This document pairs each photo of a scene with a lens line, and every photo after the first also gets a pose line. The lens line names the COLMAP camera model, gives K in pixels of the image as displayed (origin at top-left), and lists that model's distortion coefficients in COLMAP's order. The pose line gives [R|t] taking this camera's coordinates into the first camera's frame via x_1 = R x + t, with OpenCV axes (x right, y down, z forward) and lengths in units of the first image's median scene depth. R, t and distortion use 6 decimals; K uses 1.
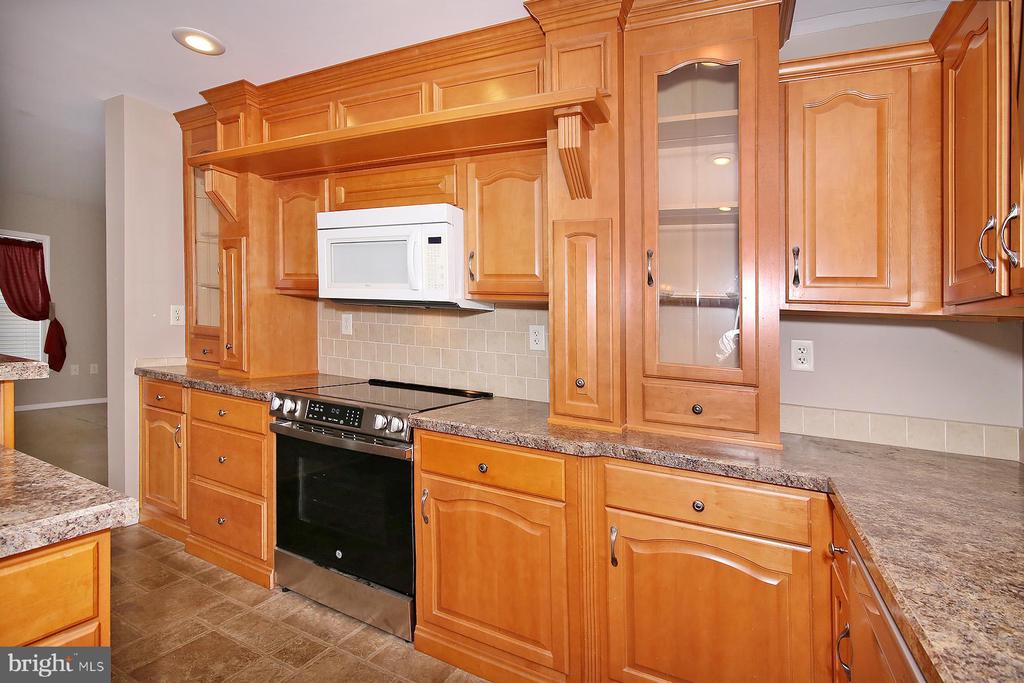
lens RADIAL K [[445.8, 0, 512.0], [0, 445.8, 341.5], [0, 0, 1]] dist [0.001748, -0.000316]
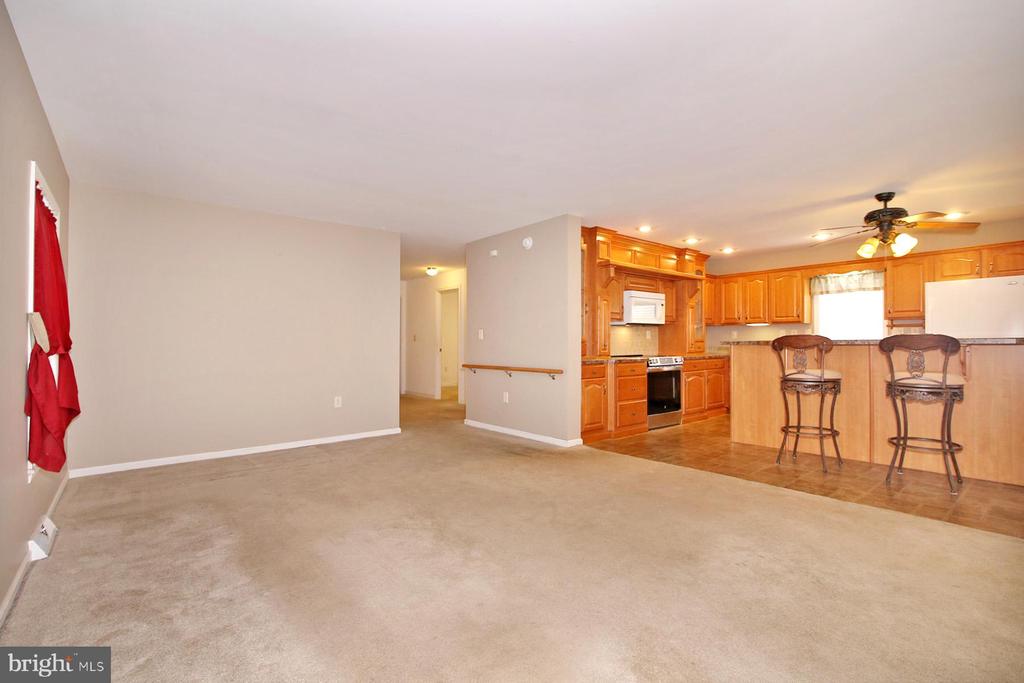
lens RADIAL K [[445.8, 0, 512.0], [0, 445.8, 341.5], [0, 0, 1]] dist [0.001748, -0.000316]
pose [[0.488453, -0.043720, 0.871494, -3.153674], [0.064025, 0.997848, 0.014174, -0.075274], [-0.870238, 0.048874, 0.490201, 0.346273]]
